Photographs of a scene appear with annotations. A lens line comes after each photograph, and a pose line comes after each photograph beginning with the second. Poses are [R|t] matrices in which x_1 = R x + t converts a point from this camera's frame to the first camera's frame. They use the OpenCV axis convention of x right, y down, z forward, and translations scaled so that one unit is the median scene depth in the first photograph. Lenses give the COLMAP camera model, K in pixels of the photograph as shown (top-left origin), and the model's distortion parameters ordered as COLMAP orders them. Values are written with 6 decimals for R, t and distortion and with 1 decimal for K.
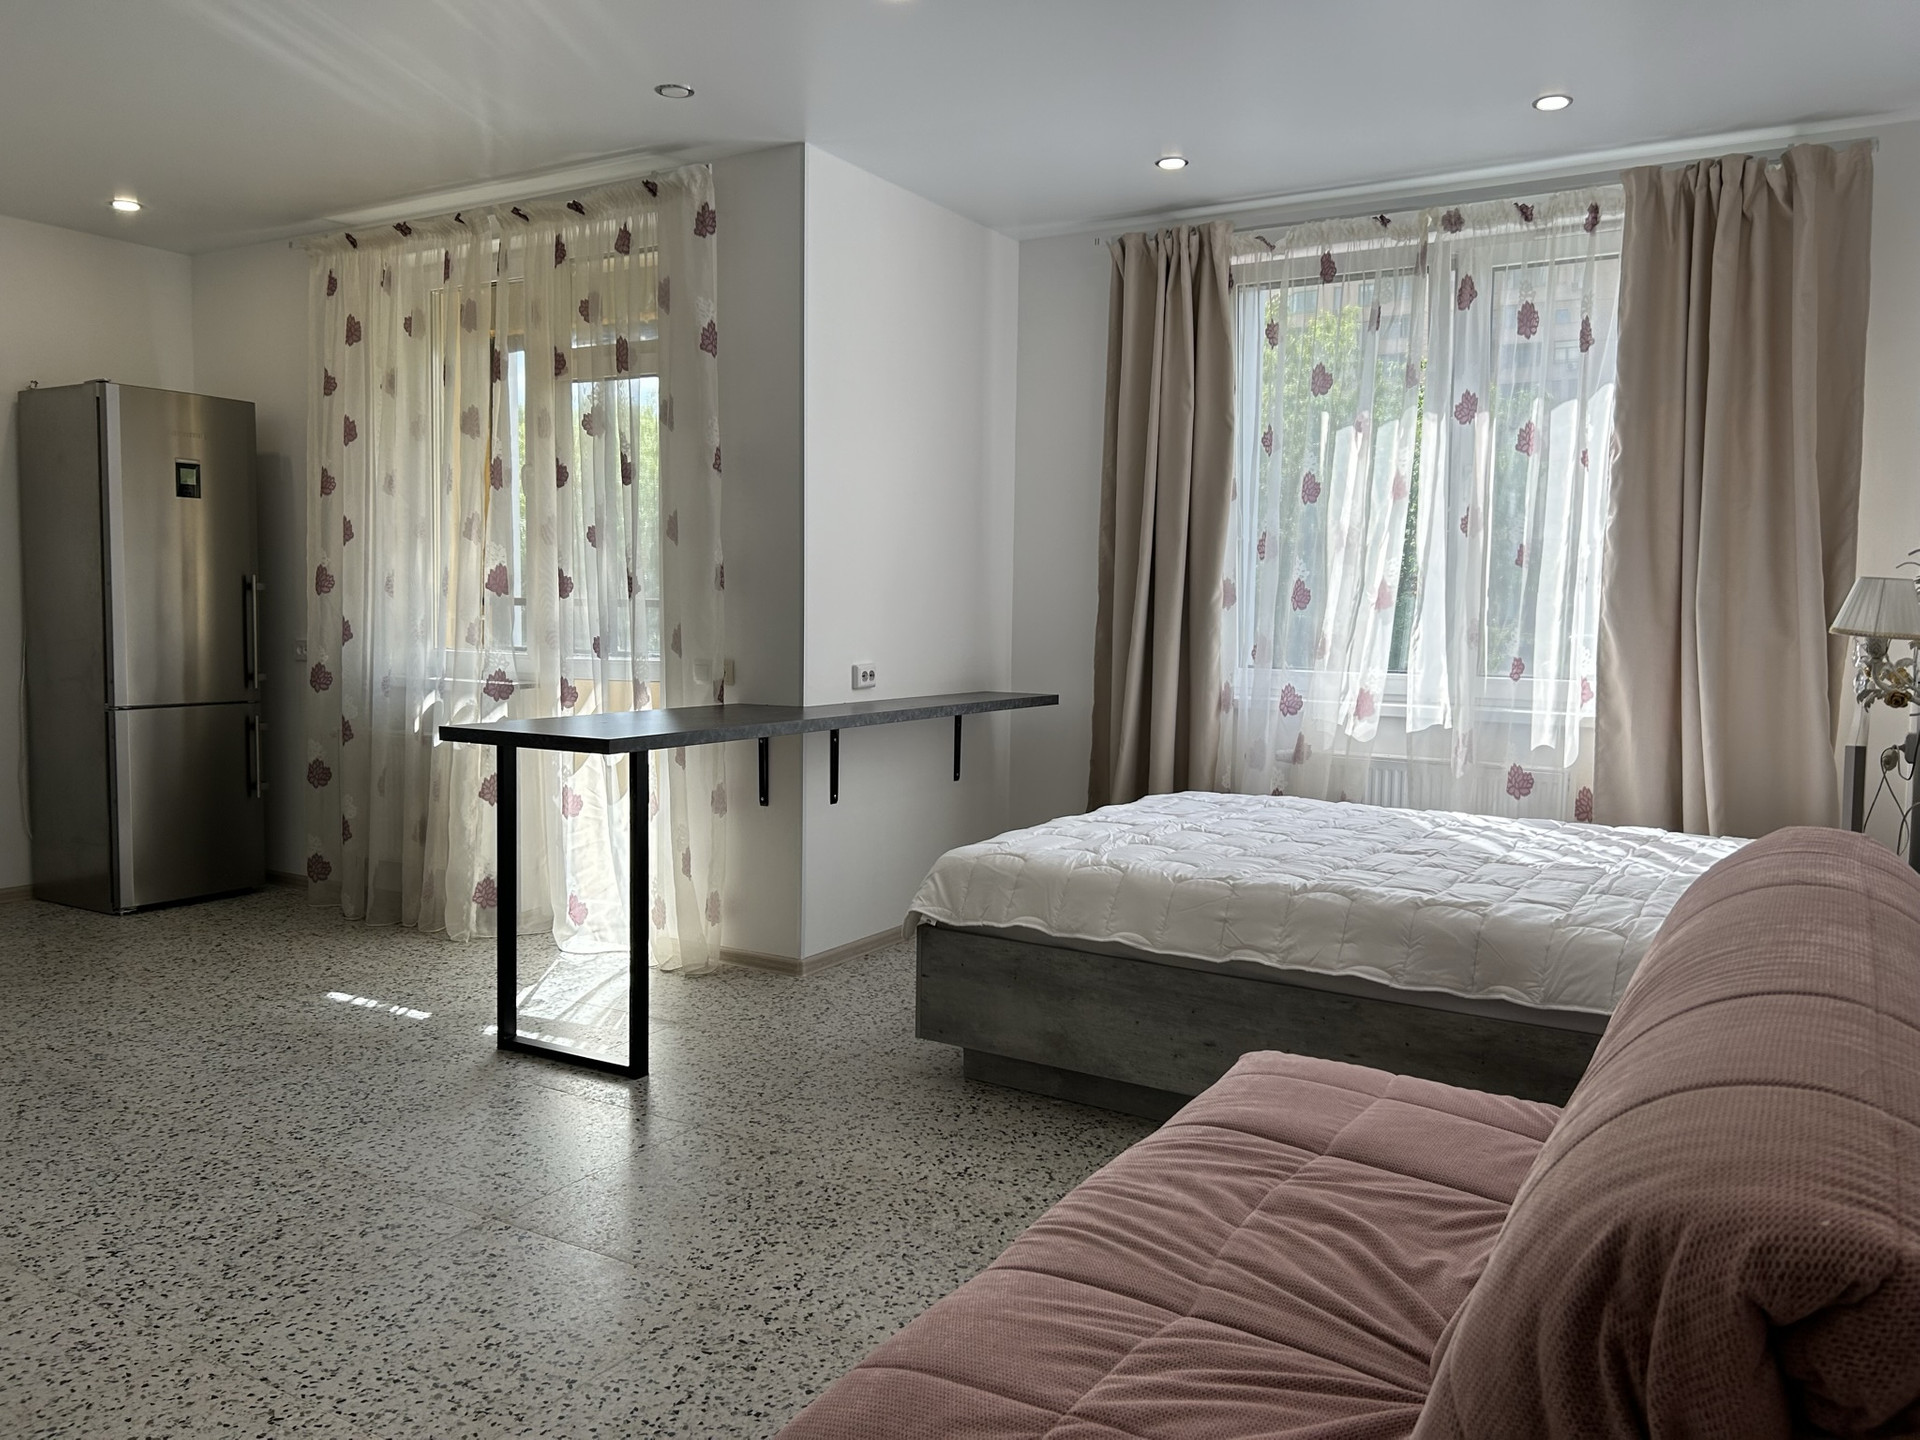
lens RADIAL K [[1456.3, 0, 979.4], [0, 1456.3, 696.6], [0, 0, 1]] dist [0.056923, -0.068841]
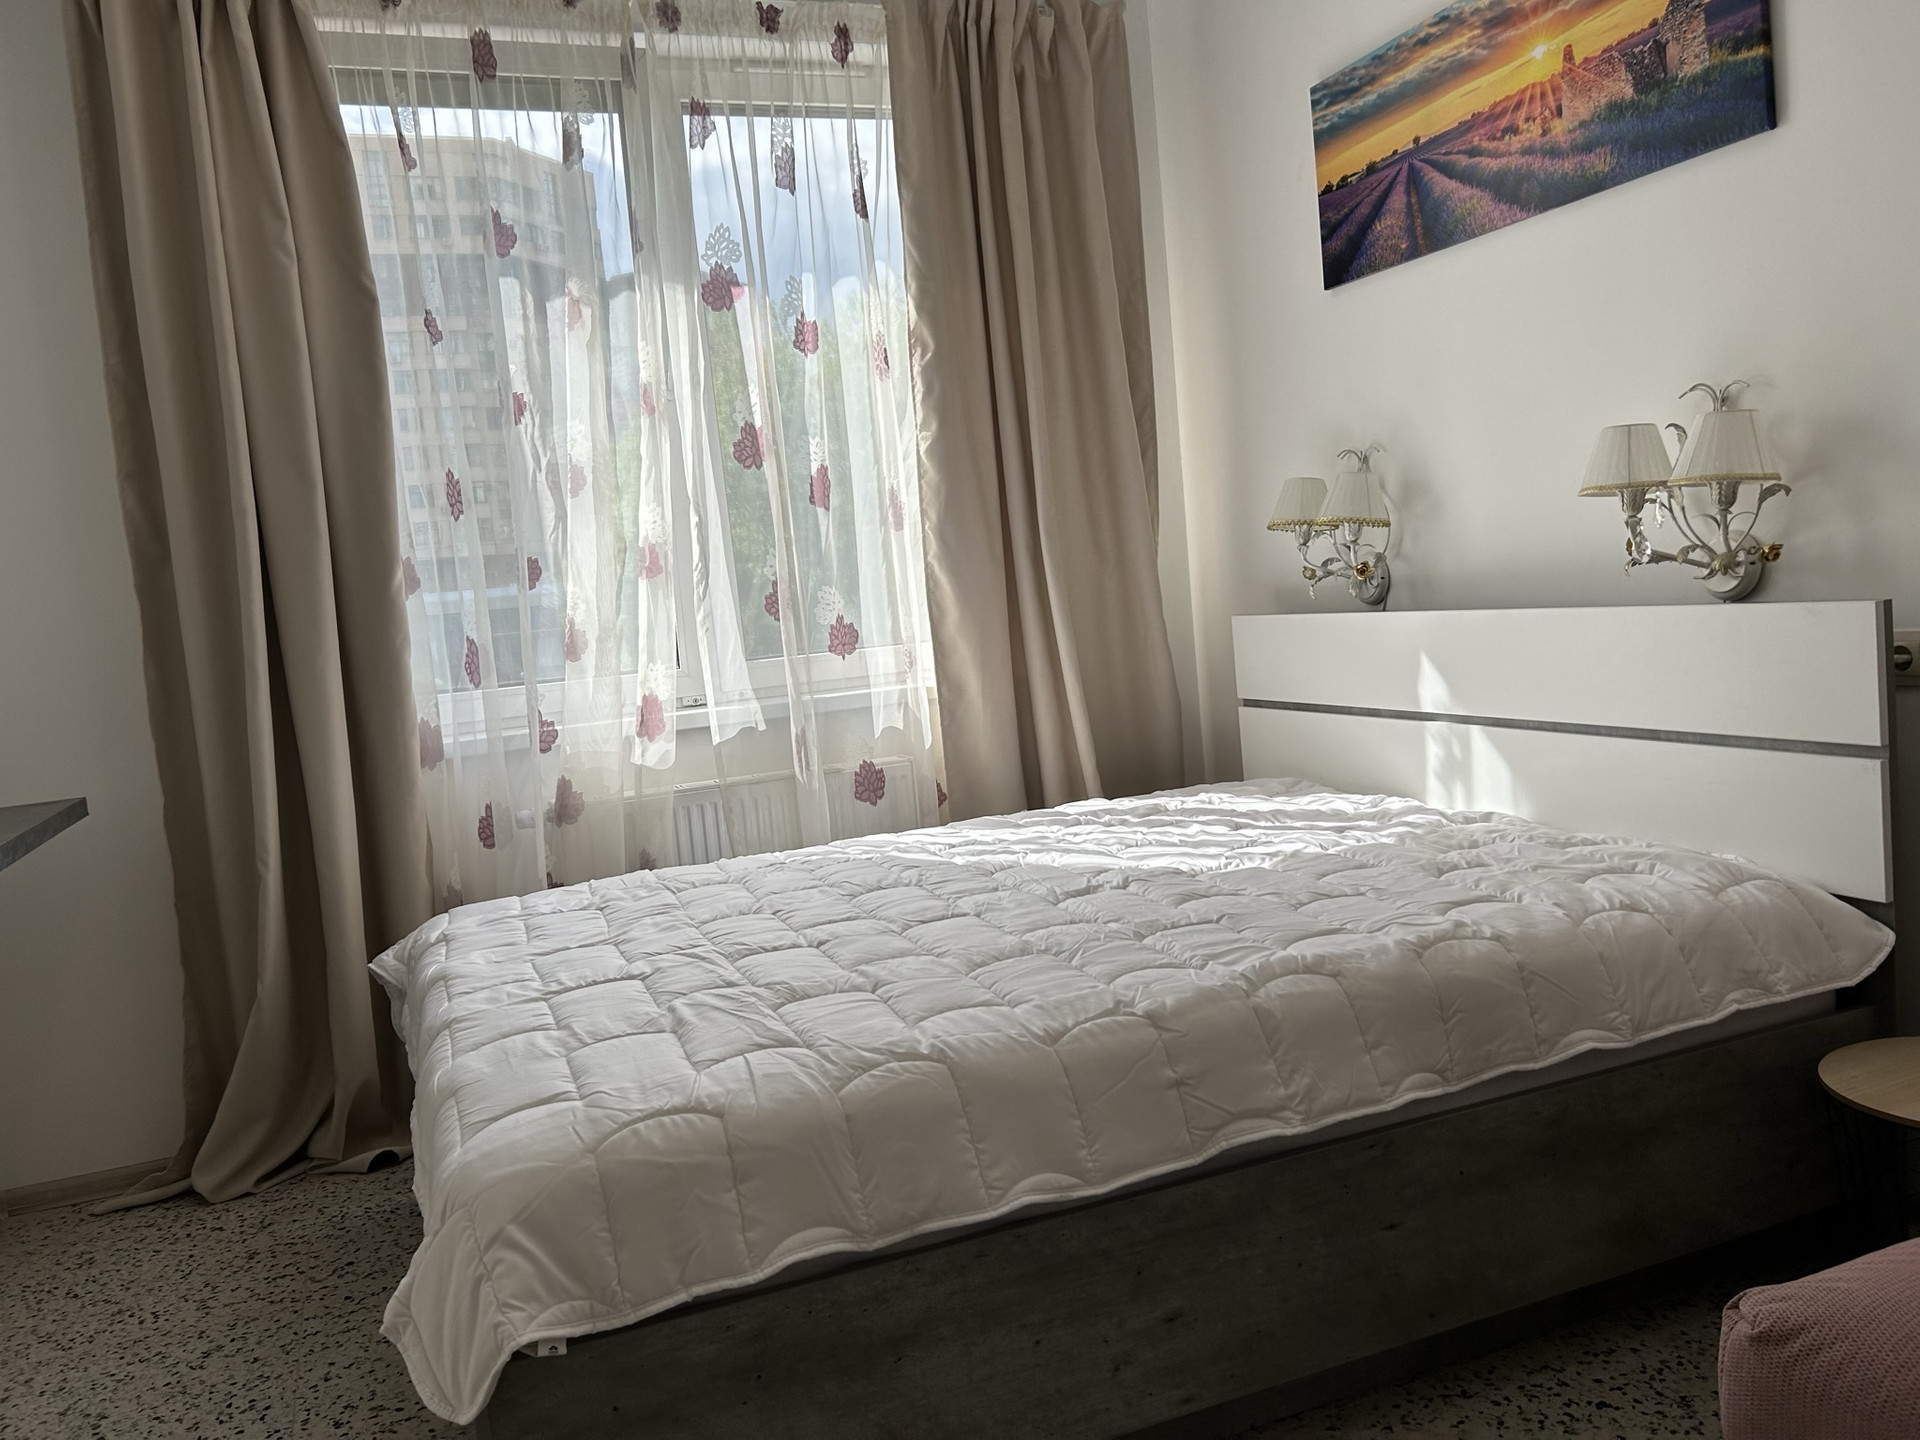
lens RADIAL K [[1441.8, 0, 935.1], [0, 1441.8, 722.5], [0, 0, 1]] dist [-0.000411, -0.001161]
pose [[0.608680, -0.149830, 0.779140, -0.218194], [0.156347, 0.985403, 0.067354, -0.021071], [-0.777859, 0.080819, 0.623220, 0.572087]]
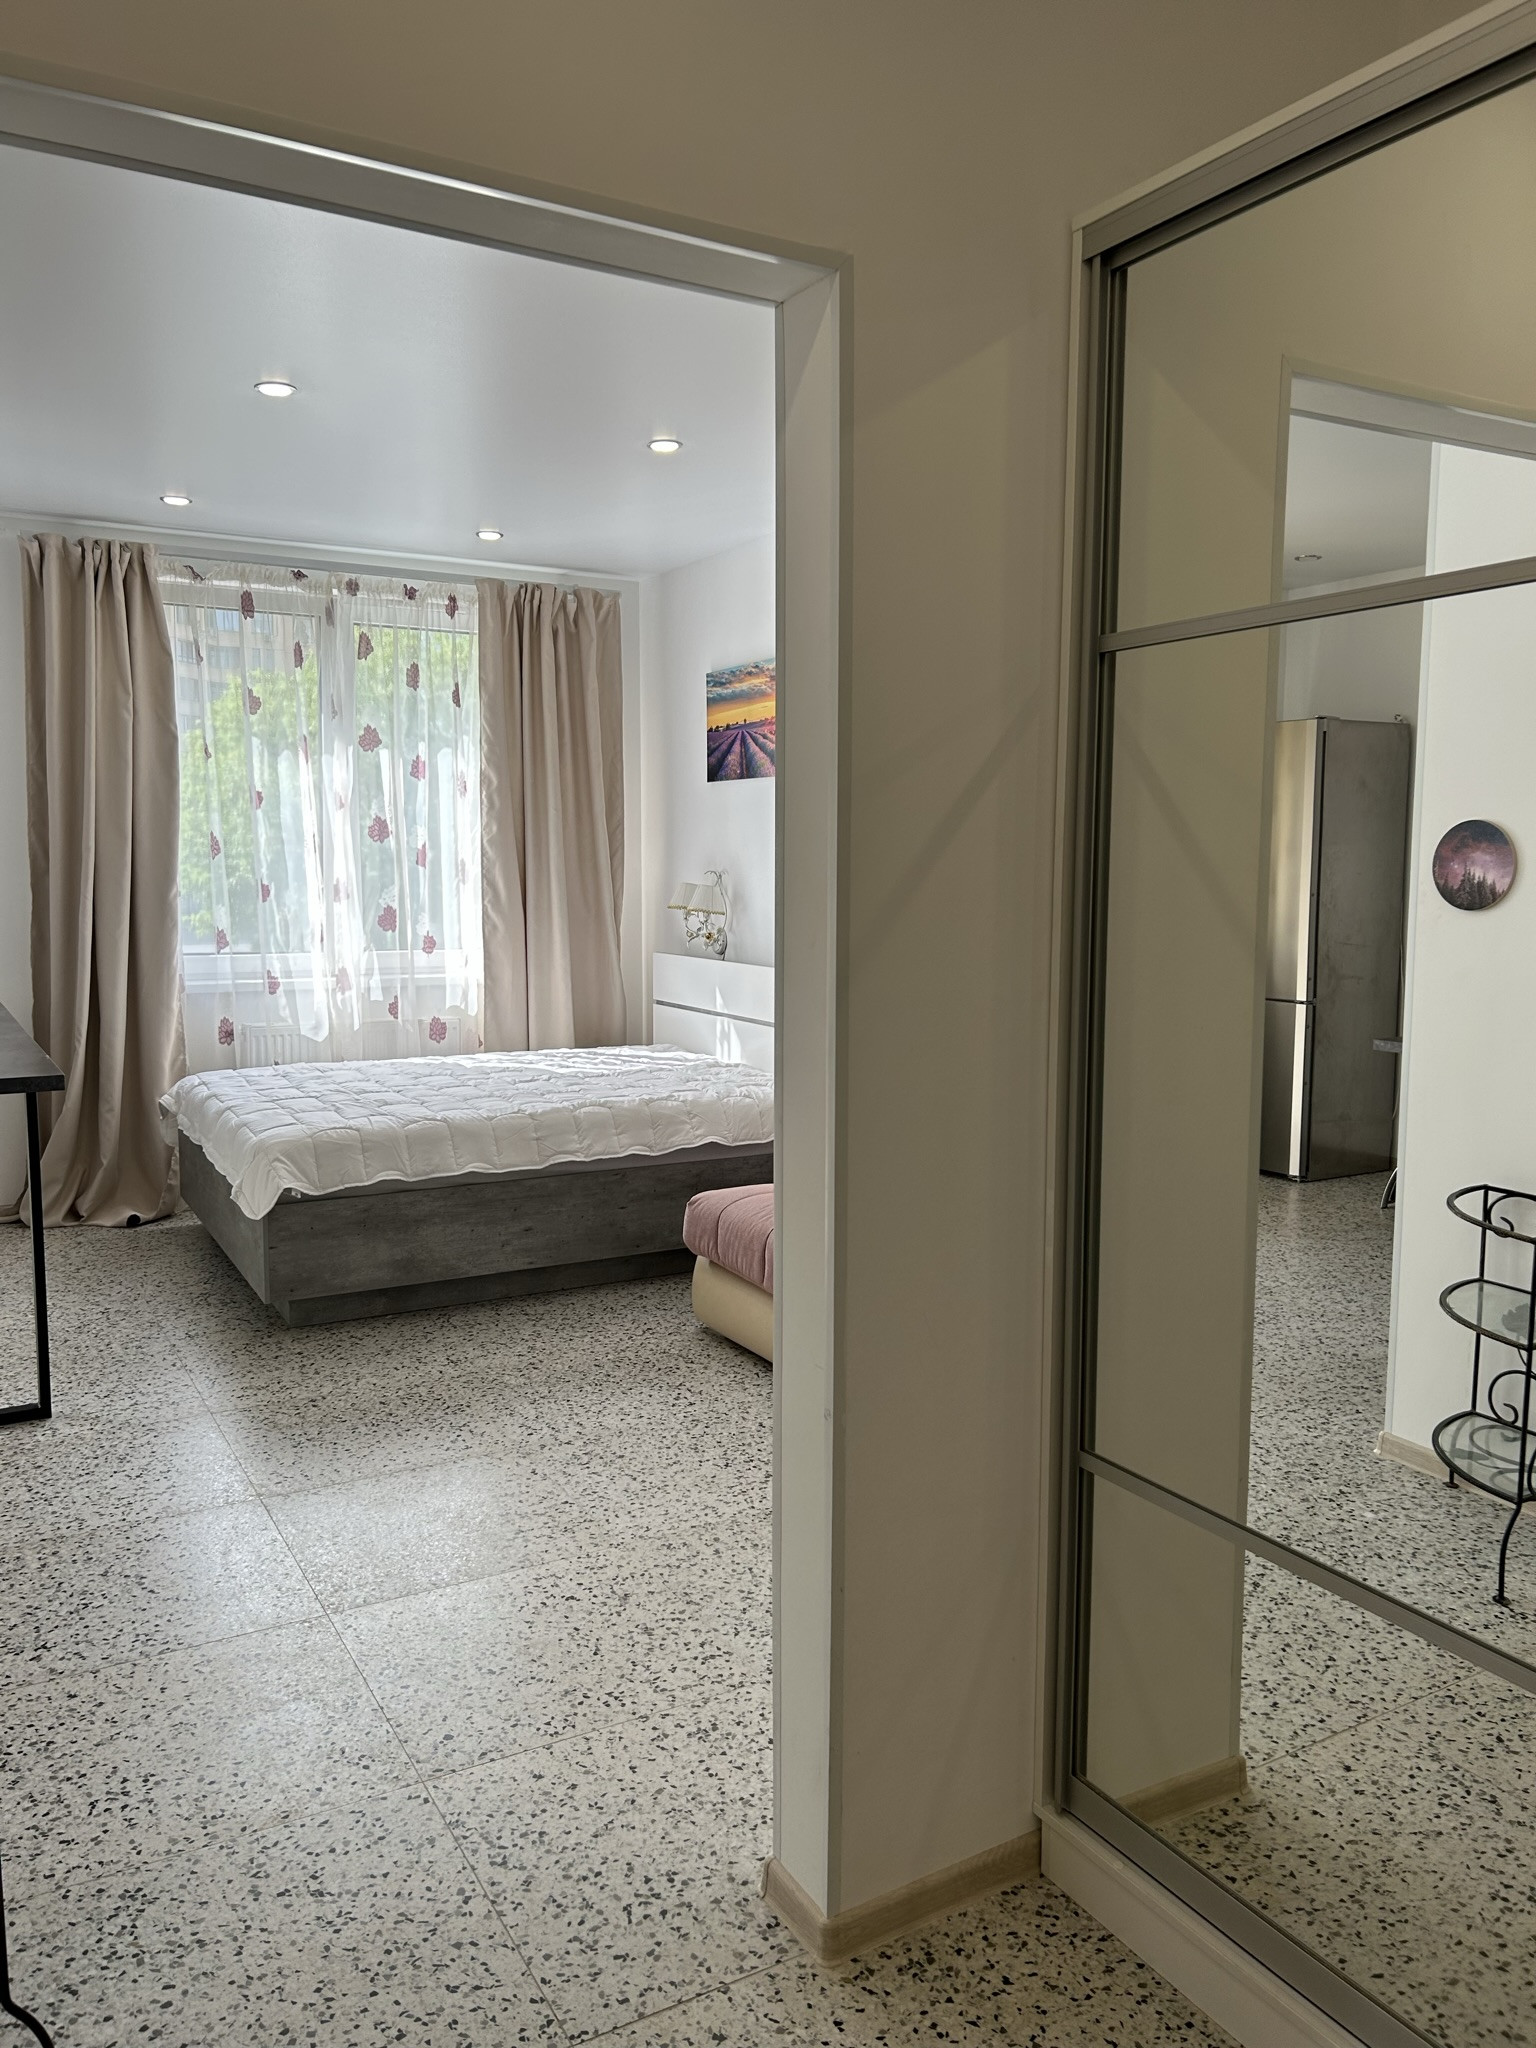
lens RADIAL K [[1531.8, 0, 774.0], [0, 1531.8, 1034.6], [0, 0, 1]] dist [0.088616, -0.203068]
pose [[0.491148, -0.112526, 0.863778, -0.772890], [0.060010, 0.993636, 0.095321, -0.058294], [-0.869007, 0.005019, 0.494775, 0.054298]]
